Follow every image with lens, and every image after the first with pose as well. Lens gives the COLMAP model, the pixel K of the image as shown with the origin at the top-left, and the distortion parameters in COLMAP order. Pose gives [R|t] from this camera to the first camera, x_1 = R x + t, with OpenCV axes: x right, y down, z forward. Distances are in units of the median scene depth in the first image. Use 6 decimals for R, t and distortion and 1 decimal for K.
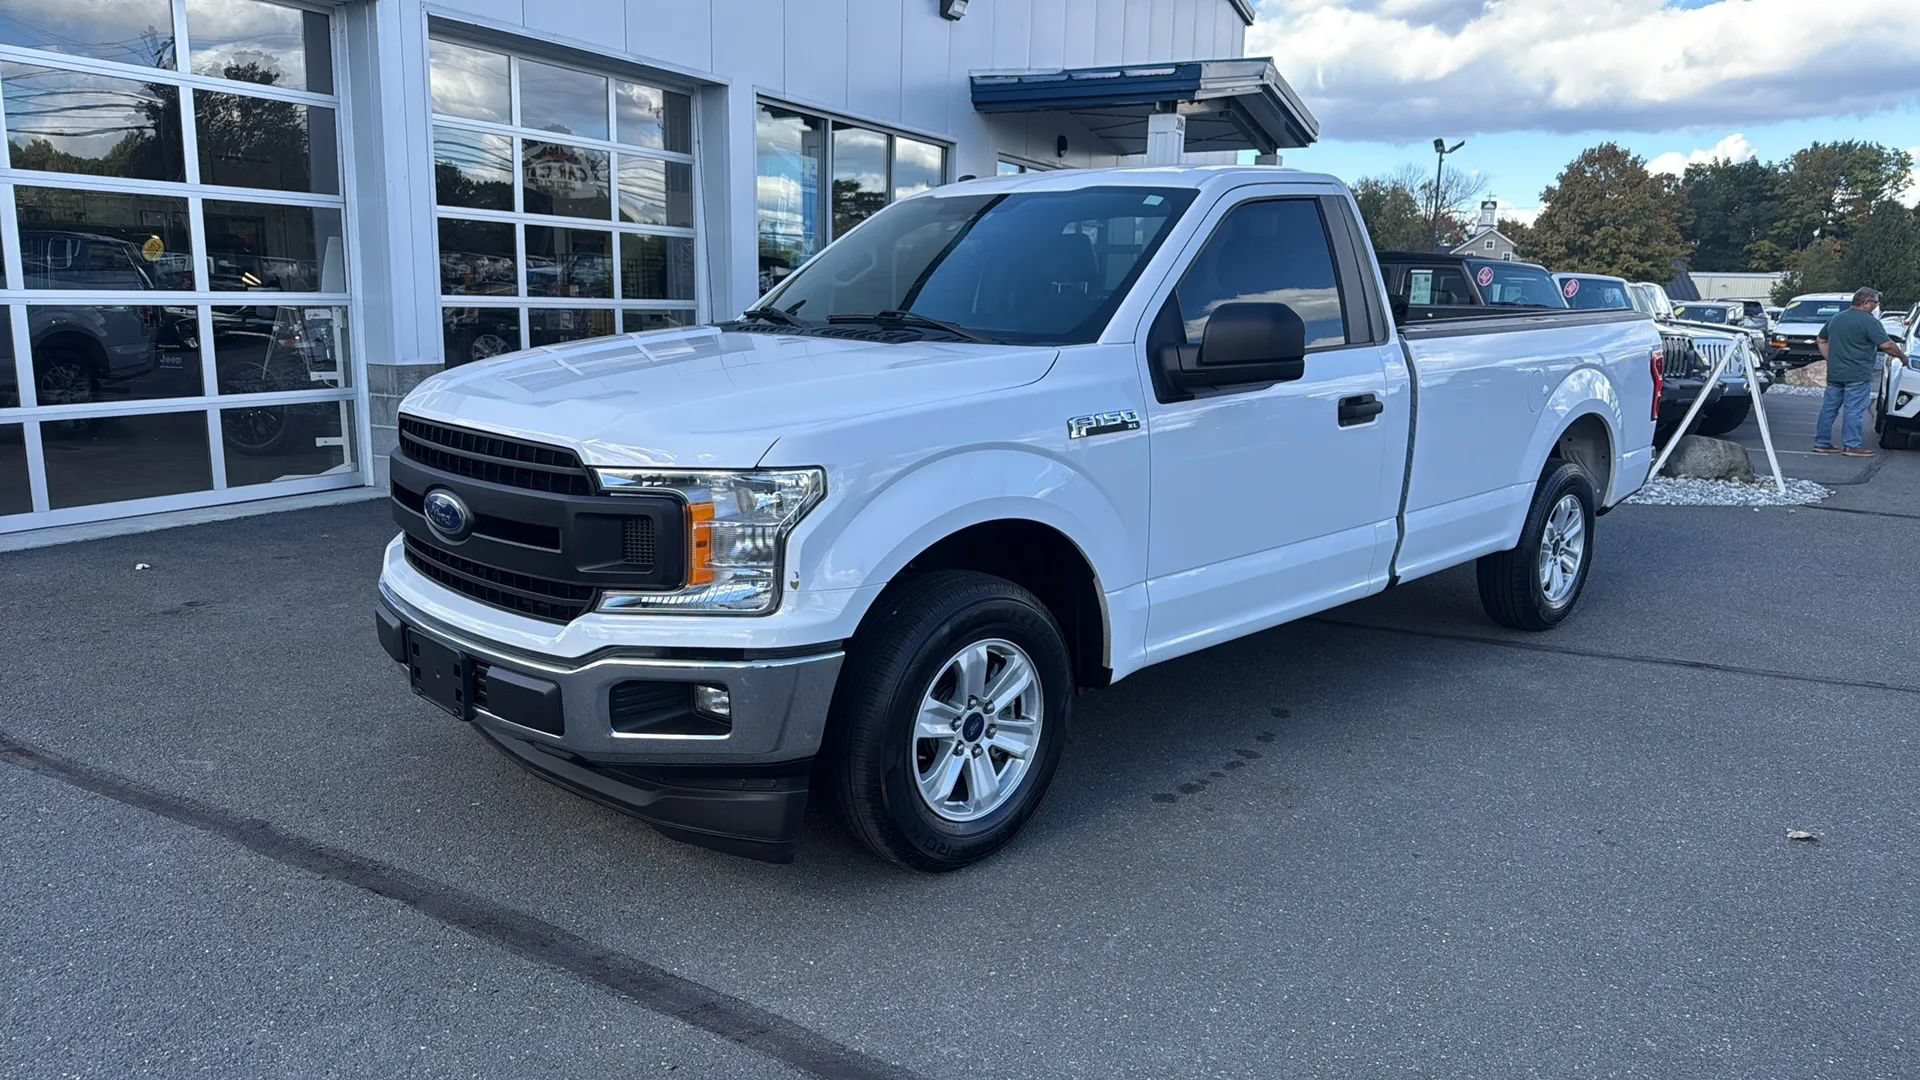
lens RADIAL K [[1264.9, 0, 960.0], [0, 1264.9, 540.0], [0, 0, 1]] dist [0.057673, -0.069610]
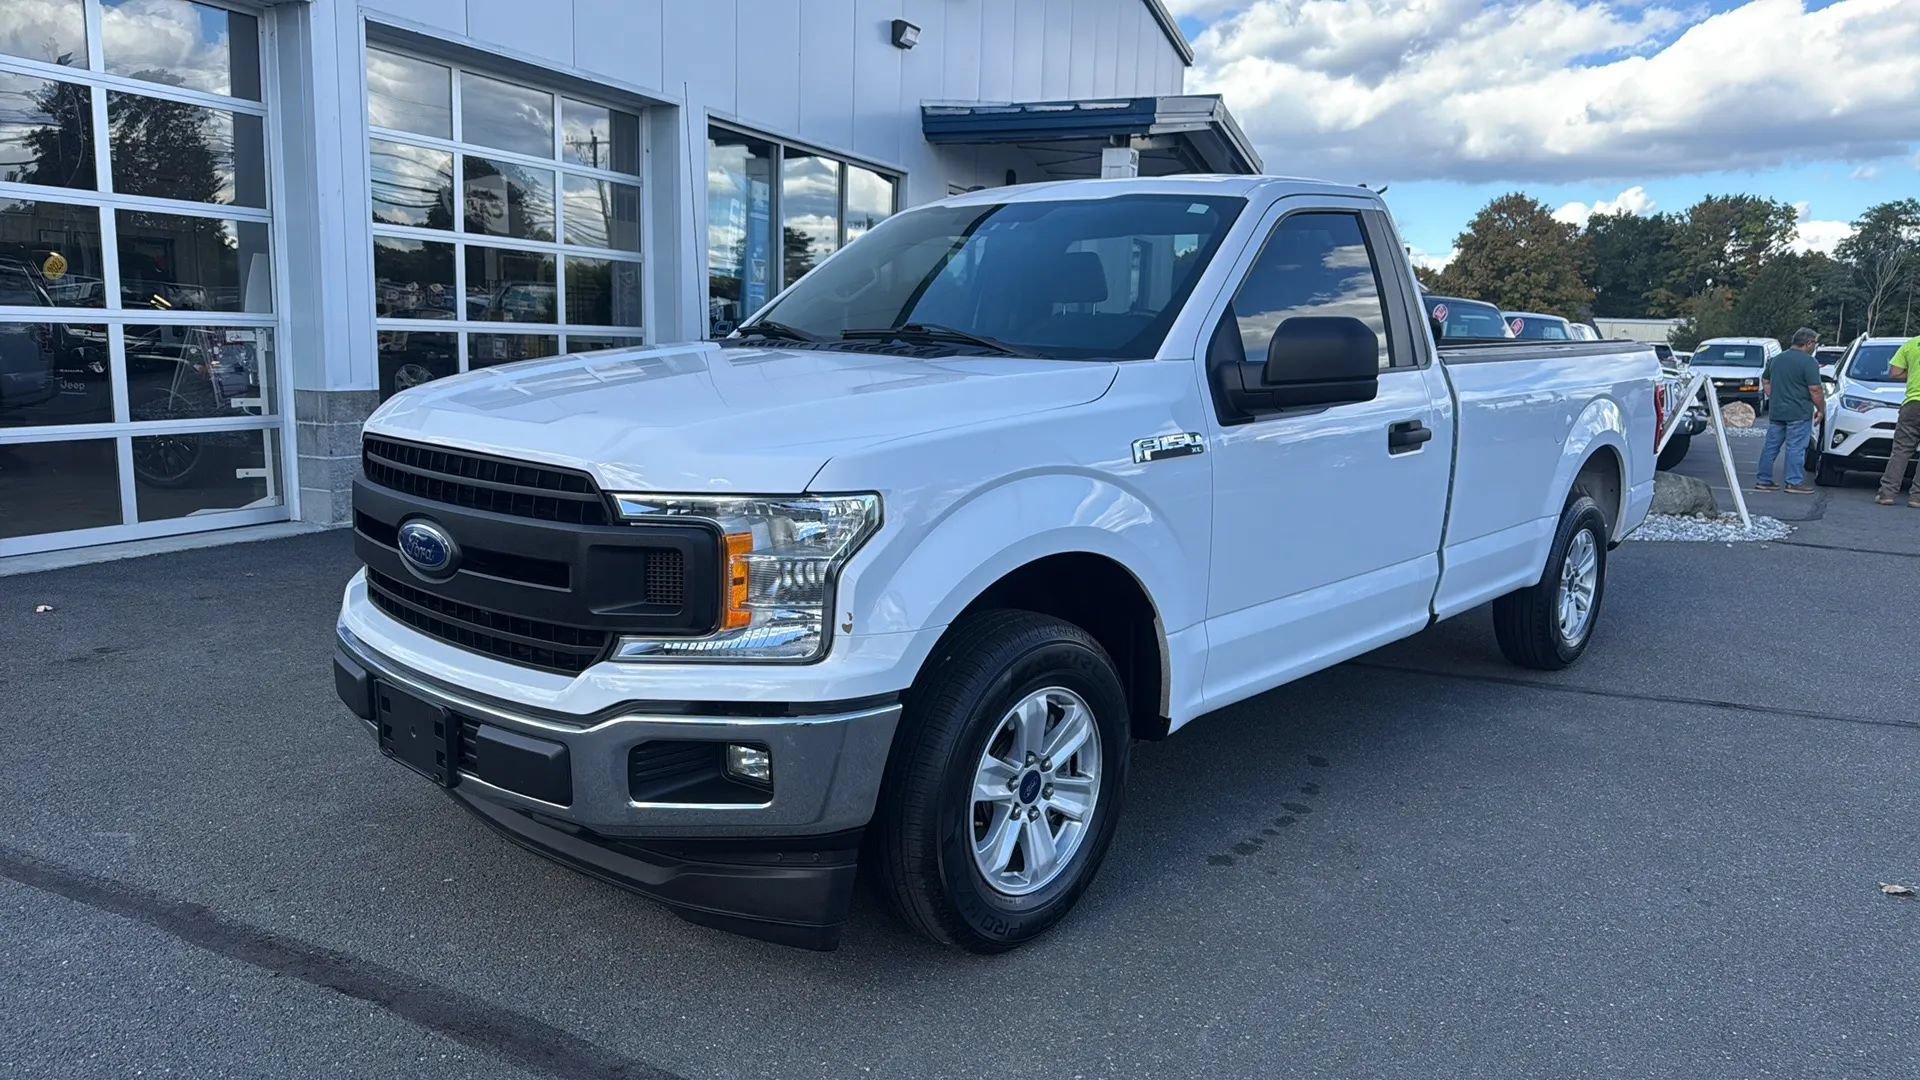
lens RADIAL K [[1270.6, 0, 967.9], [0, 1270.6, 548.1], [0, 0, 1]] dist [0.037650, -0.039073]
pose [[0.998020, -0.000777, 0.062899, -0.067691], [0.002242, 0.999728, -0.023228, 0.000741], [-0.062863, 0.023323, 0.997750, 0.083560]]
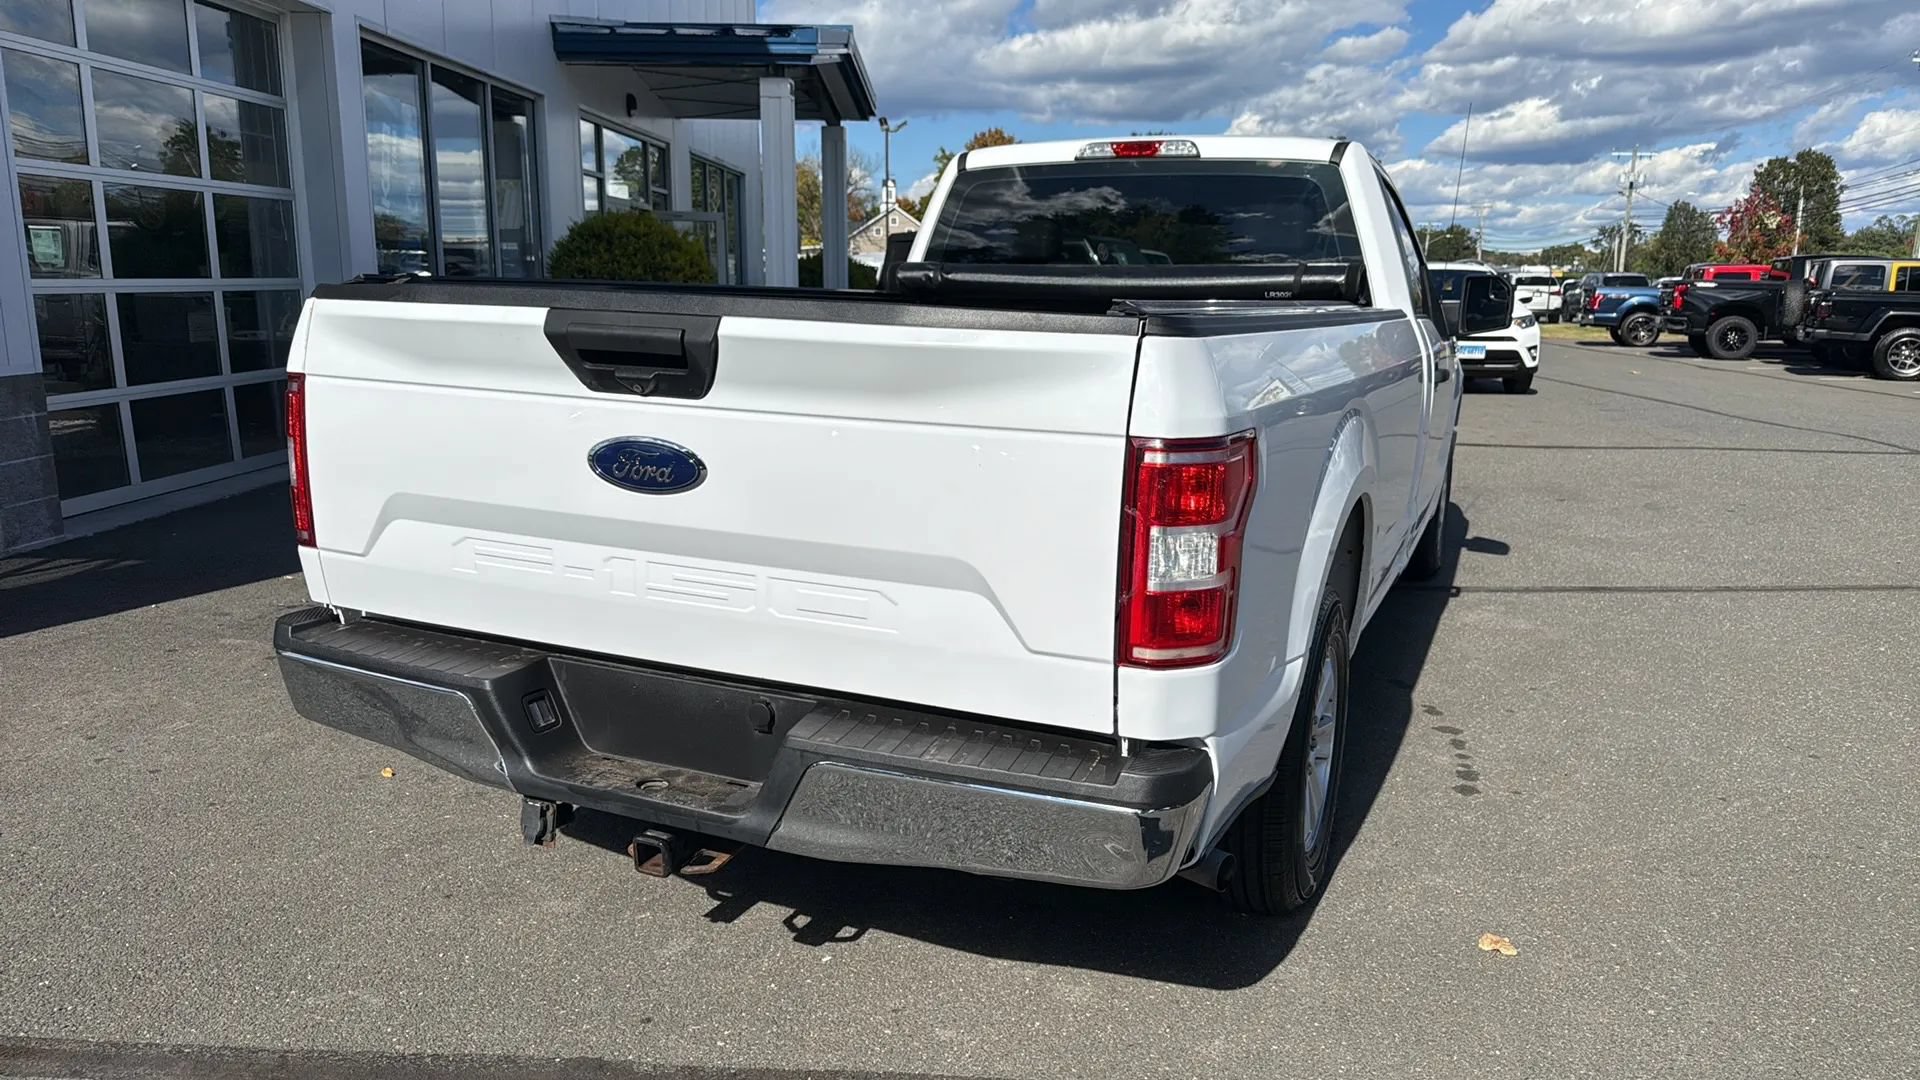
lens RADIAL K [[1266.0, 0, 968.4], [0, 1266.0, 550.9], [0, 0, 1]] dist [0.047549, -0.062145]
pose [[0.903896, -0.101789, 0.415466, -0.501669], [0.089705, 0.994784, 0.048558, -0.052256], [-0.418241, -0.006622, 0.908312, 0.243598]]
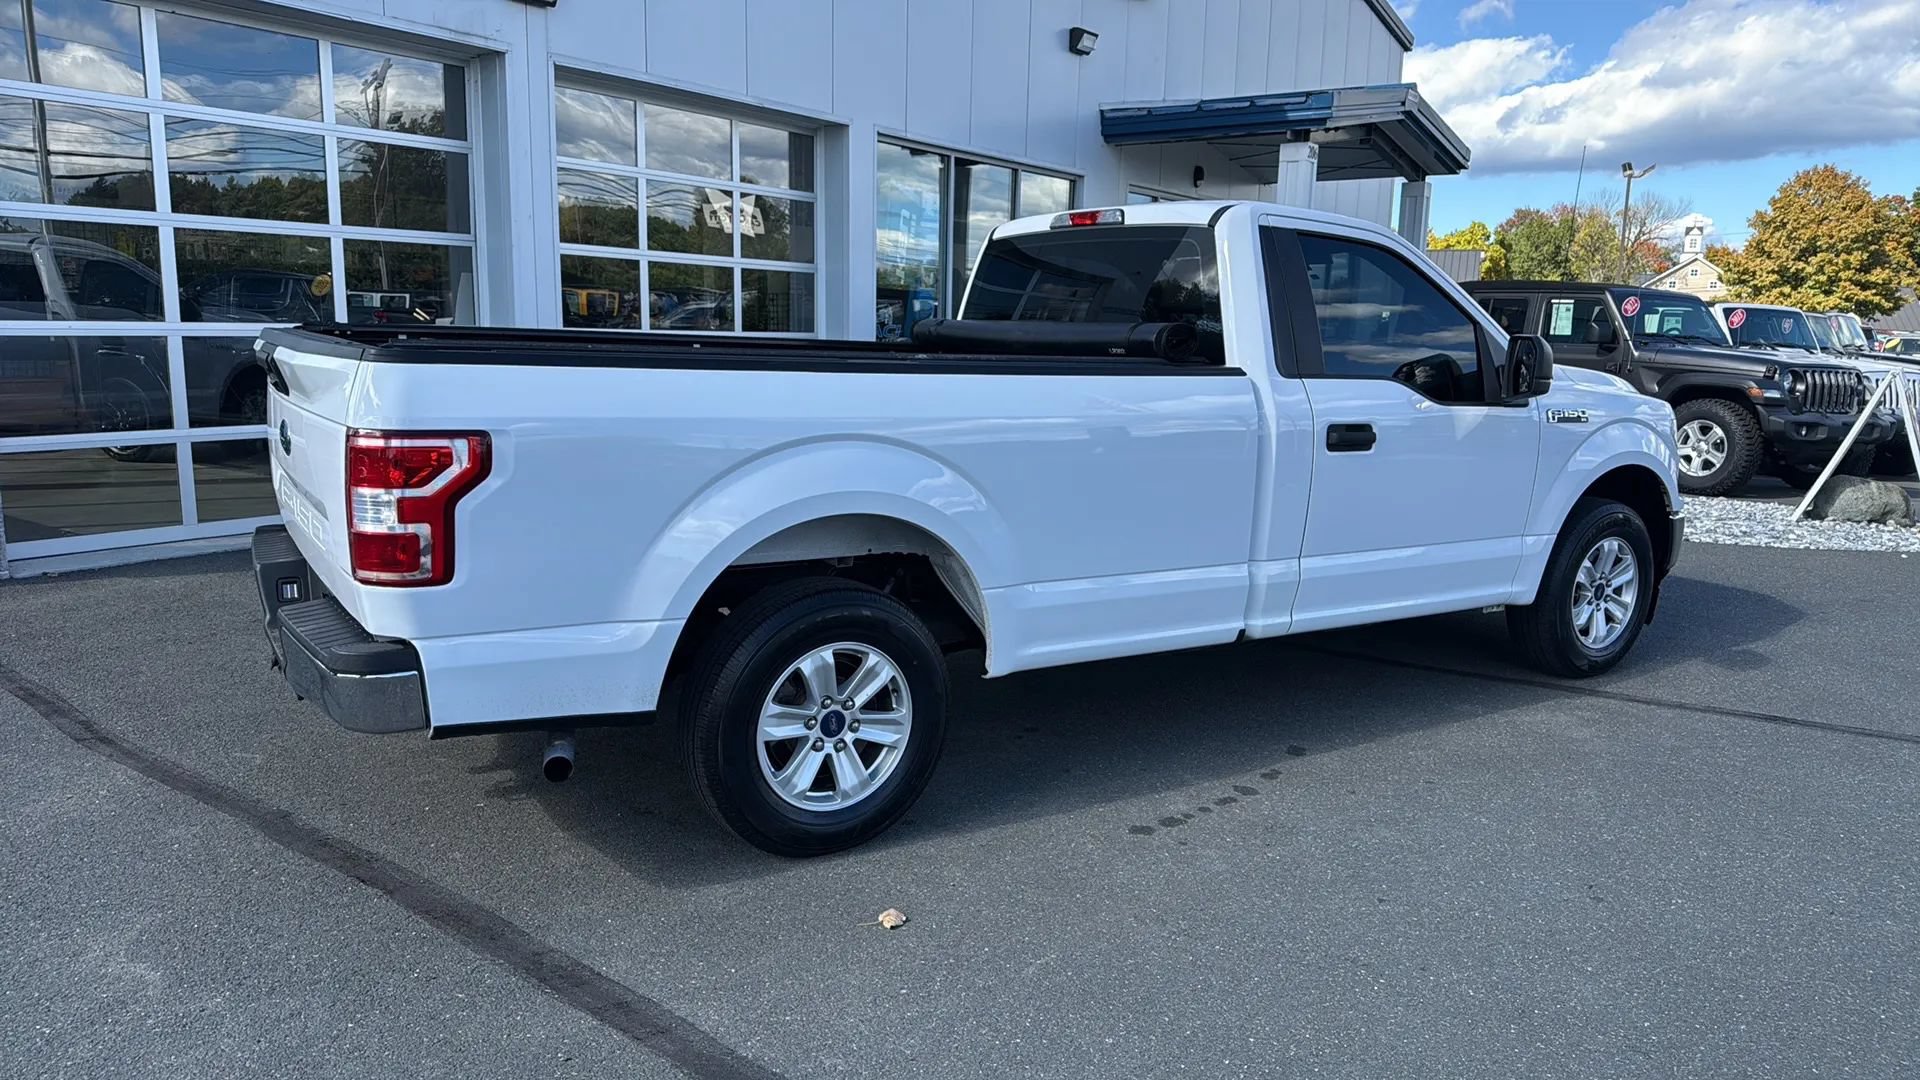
lens RADIAL K [[1256.8, 0, 969.3], [0, 1256.8, 552.3], [0, 0, 1]] dist [0.076433, -0.099443]
pose [[0.992341, 0.020563, -0.121807, 0.126450], [-0.022291, 0.999669, -0.012842, 0.001142], [0.121503, 0.015459, 0.992471, -0.003042]]
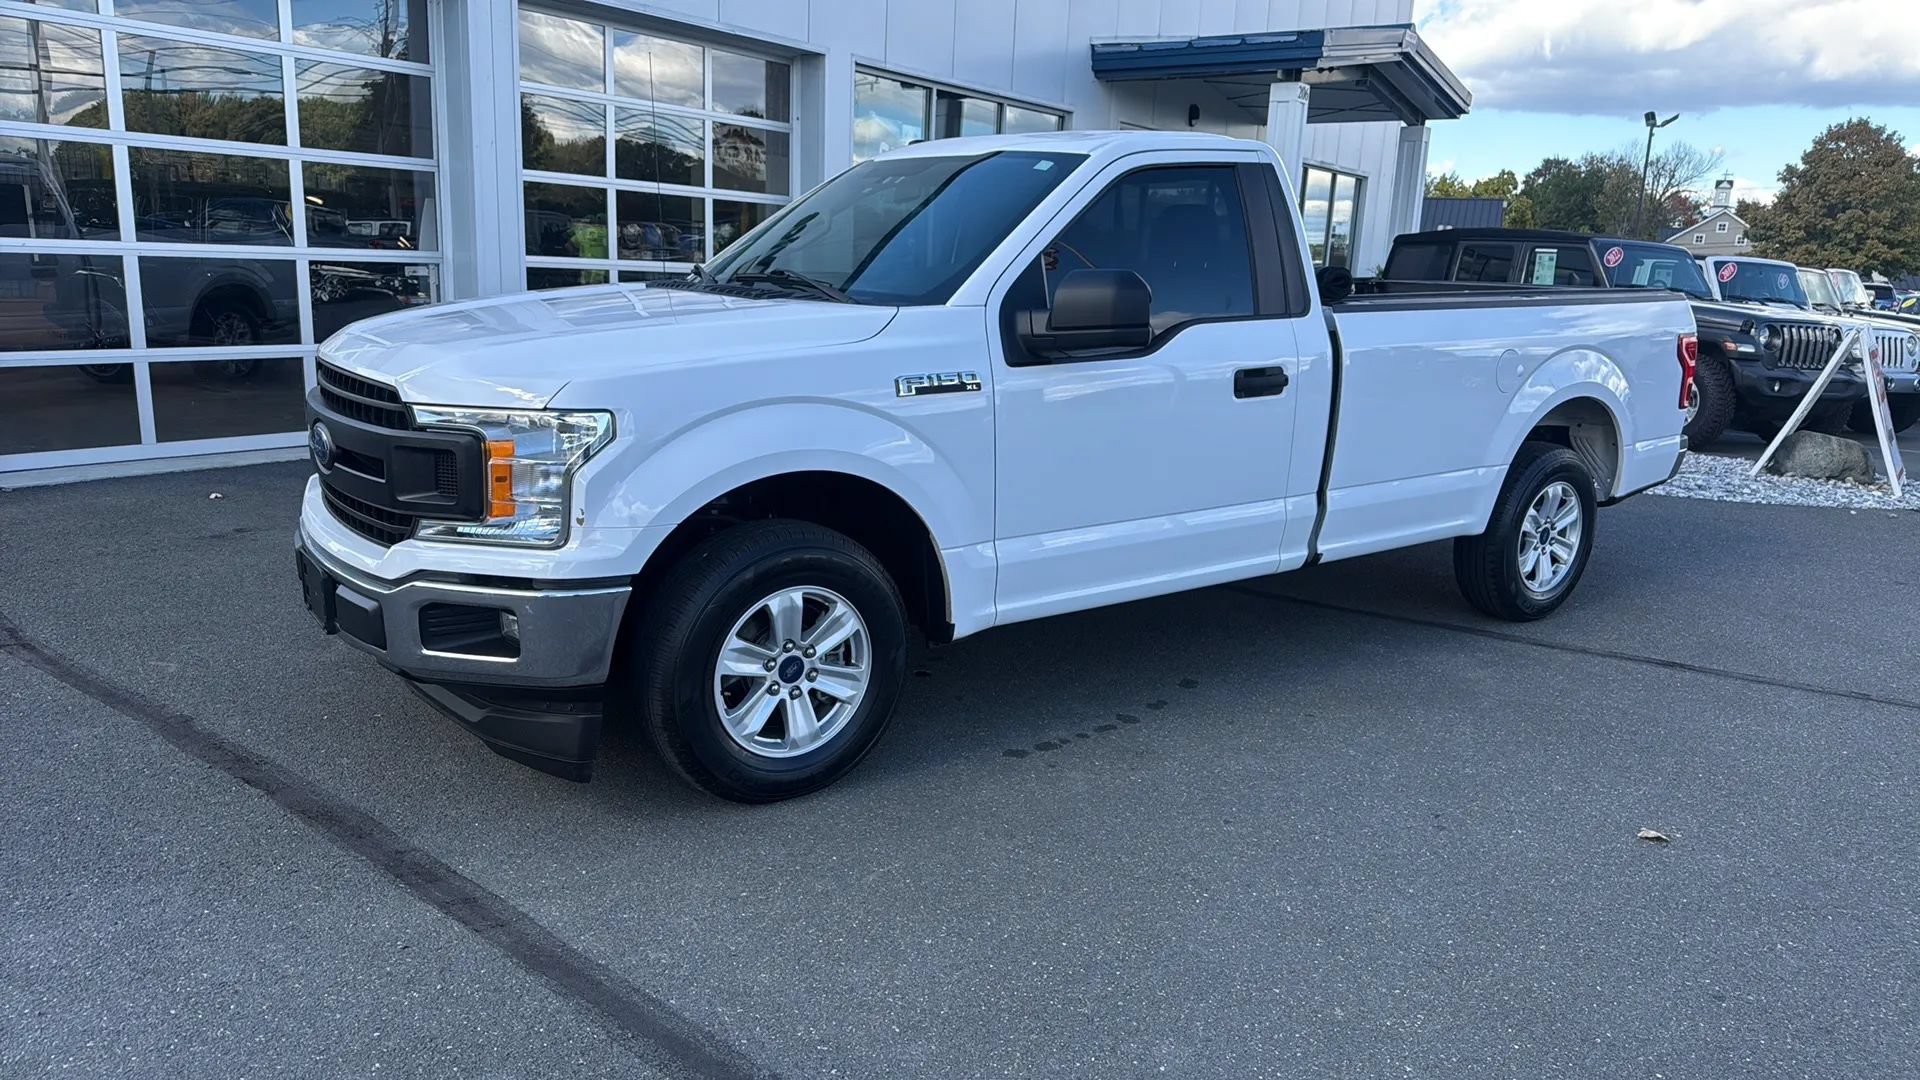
lens RADIAL K [[1266.0, 0, 968.4], [0, 1266.0, 550.9], [0, 0, 1]] dist [0.047549, -0.062145]
pose [[0.990591, 0.047616, -0.128305, 0.217374], [-0.044032, 0.998560, 0.030629, 0.008751], [0.129578, -0.024692, 0.991262, -0.012159]]
